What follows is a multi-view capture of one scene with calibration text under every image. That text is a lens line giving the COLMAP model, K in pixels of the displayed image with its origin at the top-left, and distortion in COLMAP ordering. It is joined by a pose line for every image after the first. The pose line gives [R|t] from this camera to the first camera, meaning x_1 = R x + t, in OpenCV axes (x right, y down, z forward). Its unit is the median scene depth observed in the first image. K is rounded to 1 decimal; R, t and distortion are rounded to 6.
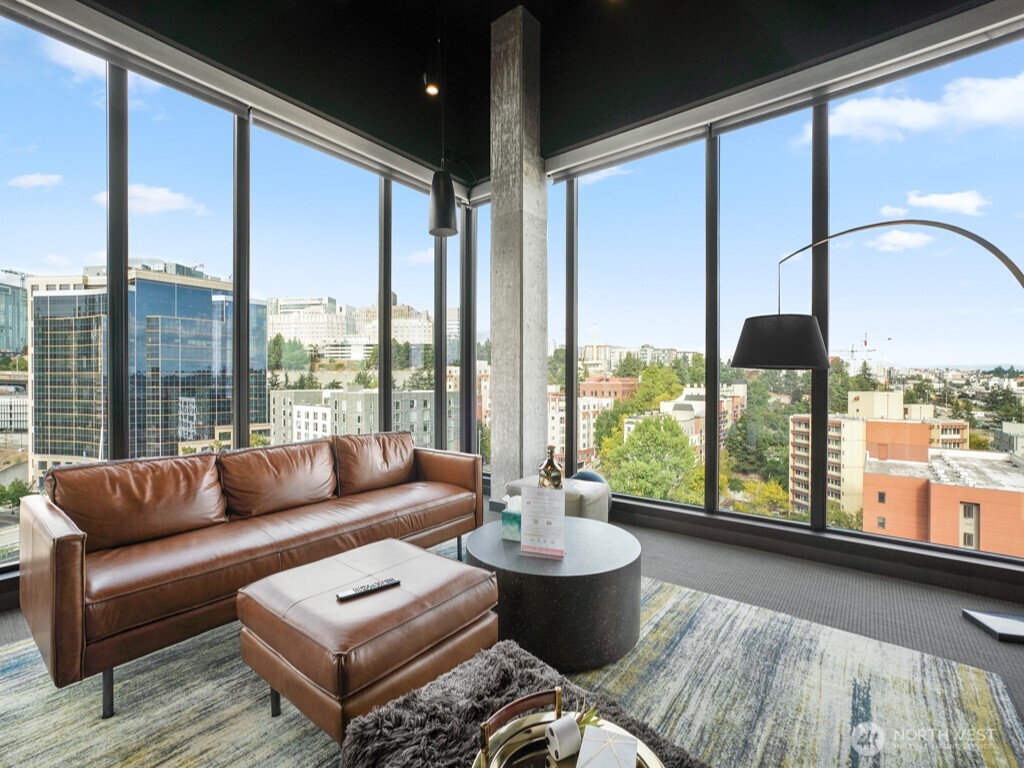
lens RADIAL K [[472.6, 0, 512.0], [0, 472.6, 384.0], [0, 0, 1]] dist [-0.003192, 0.000484]
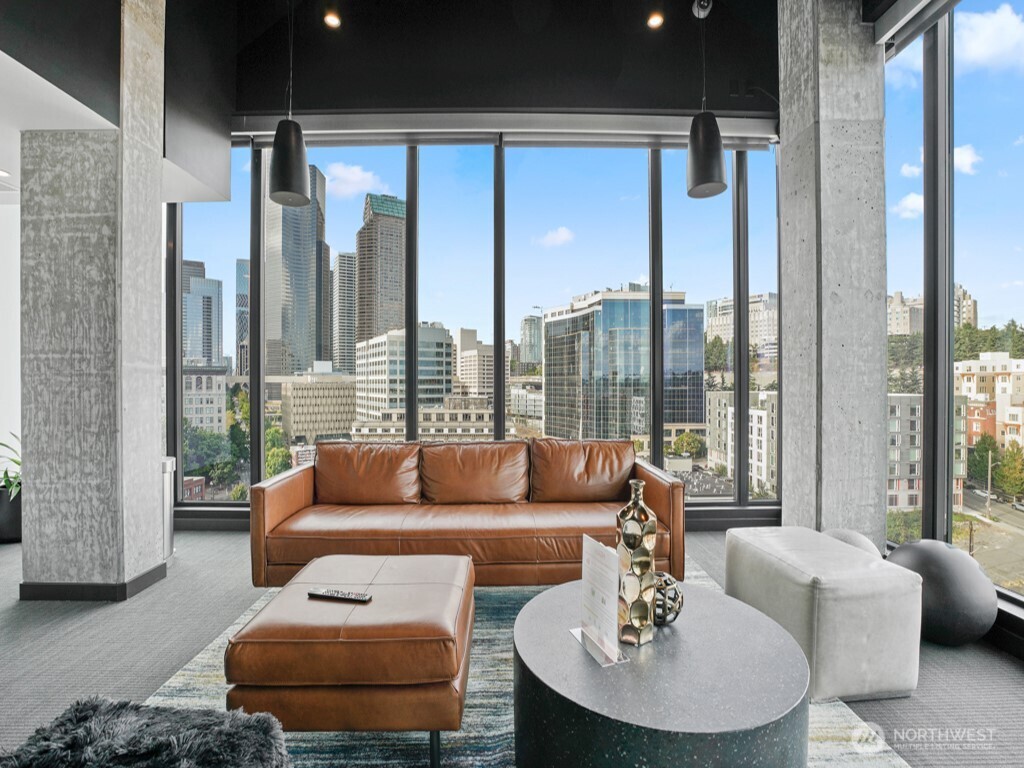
lens RADIAL K [[478.3, 0, 509.6], [0, 478.3, 389.6], [0, 0, 1]] dist [-0.019611, 0.001026]
pose [[0.640519, 0.007668, -0.767904, 0.242516], [-0.000712, 0.999956, 0.009392, 0.001261], [0.767942, -0.005469, 0.640496, 0.237496]]
